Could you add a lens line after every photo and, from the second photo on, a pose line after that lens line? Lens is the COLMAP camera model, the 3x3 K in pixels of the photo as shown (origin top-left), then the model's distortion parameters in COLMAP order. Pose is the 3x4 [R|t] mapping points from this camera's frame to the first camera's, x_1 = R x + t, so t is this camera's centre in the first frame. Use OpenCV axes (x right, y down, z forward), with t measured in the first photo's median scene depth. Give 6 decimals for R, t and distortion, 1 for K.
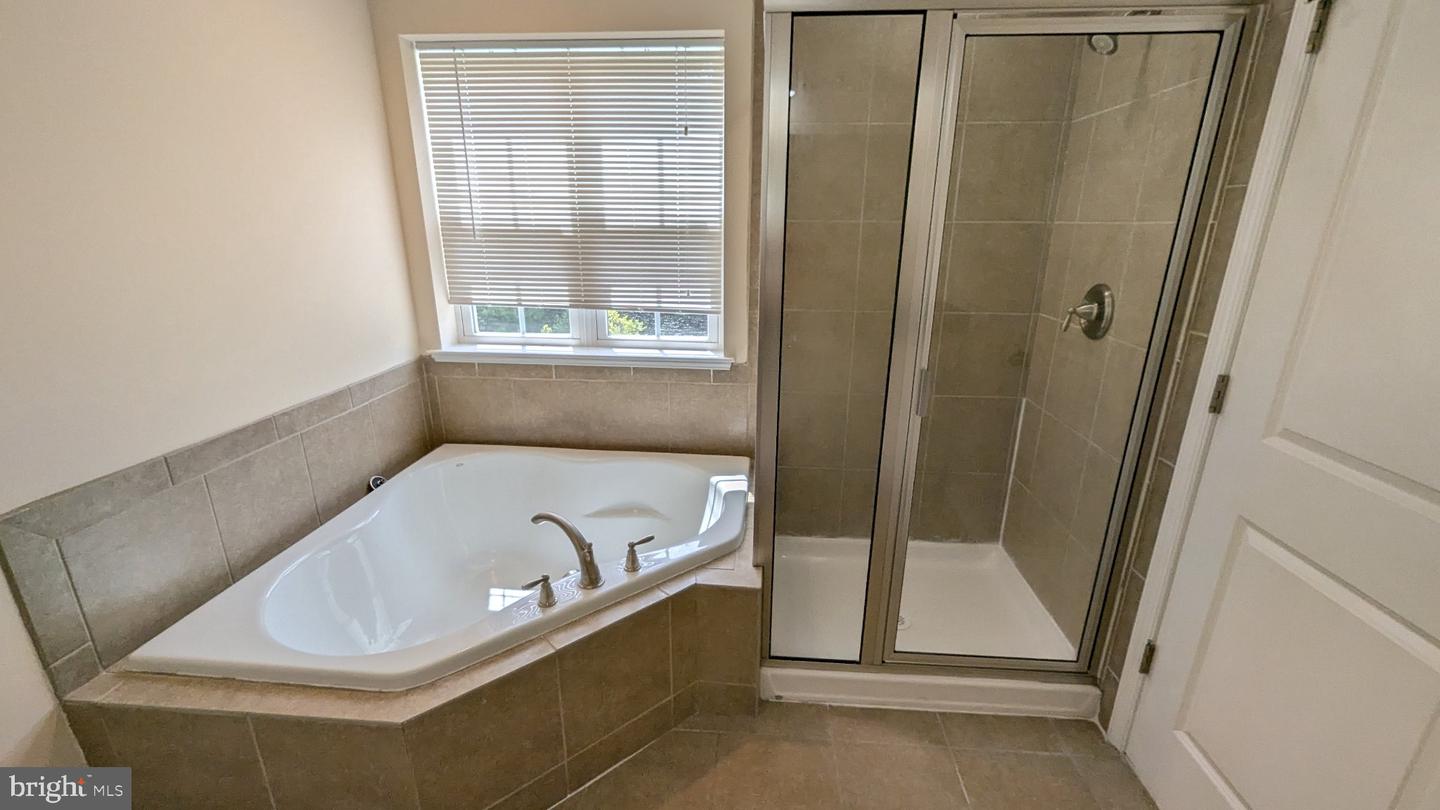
lens RADIAL K [[574.6, 0, 720.0], [0, 574.6, 405.0], [0, 0, 1]] dist [0.011048, 0.000118]
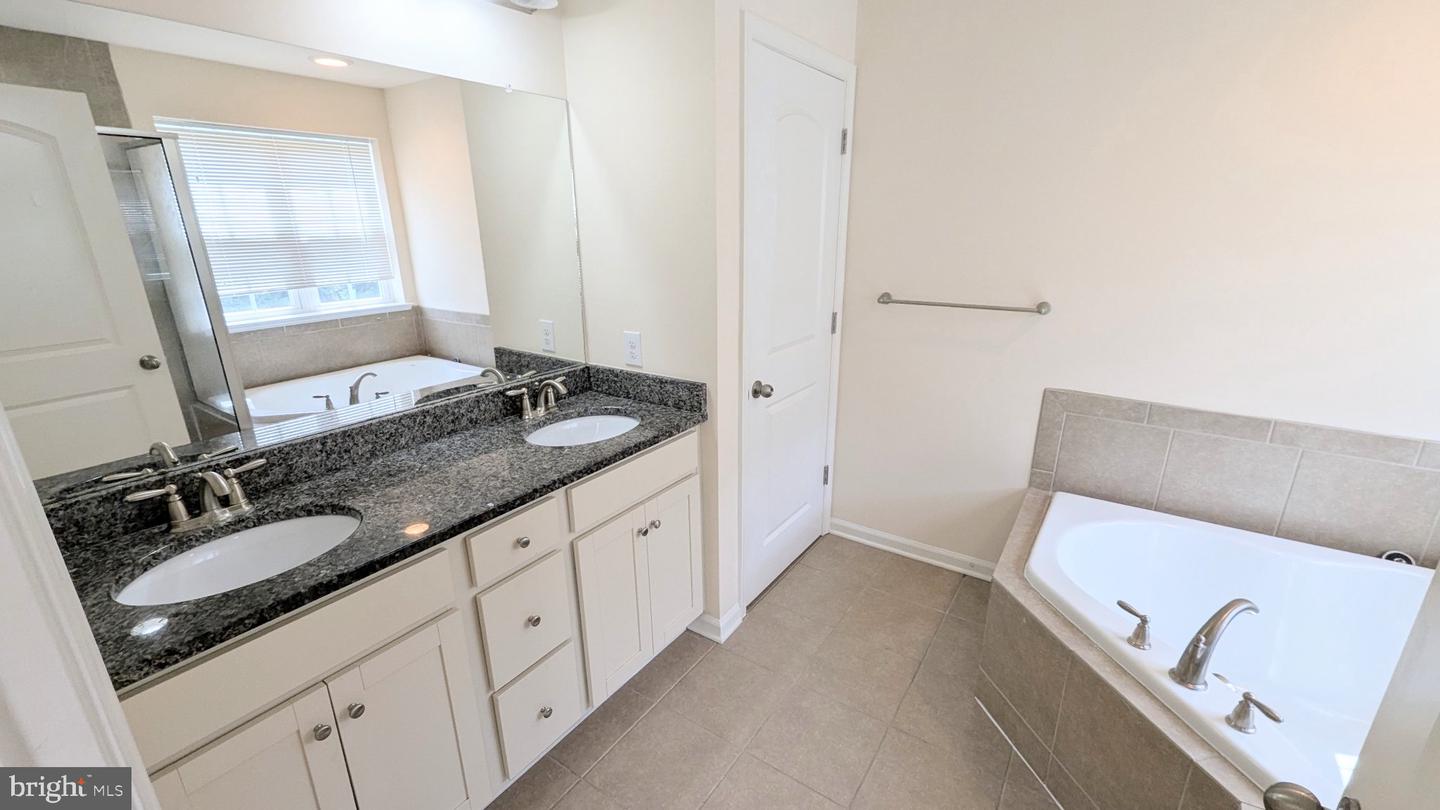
lens RADIAL K [[574.6, 0, 720.0], [0, 574.6, 405.0], [0, 0, 1]] dist [0.011048, 0.000118]
pose [[-0.486854, 0.262637, -0.833064, 0.694567], [-0.261066, 0.866380, 0.425711, -0.216710], [0.833557, 0.424744, -0.353235, 0.551604]]
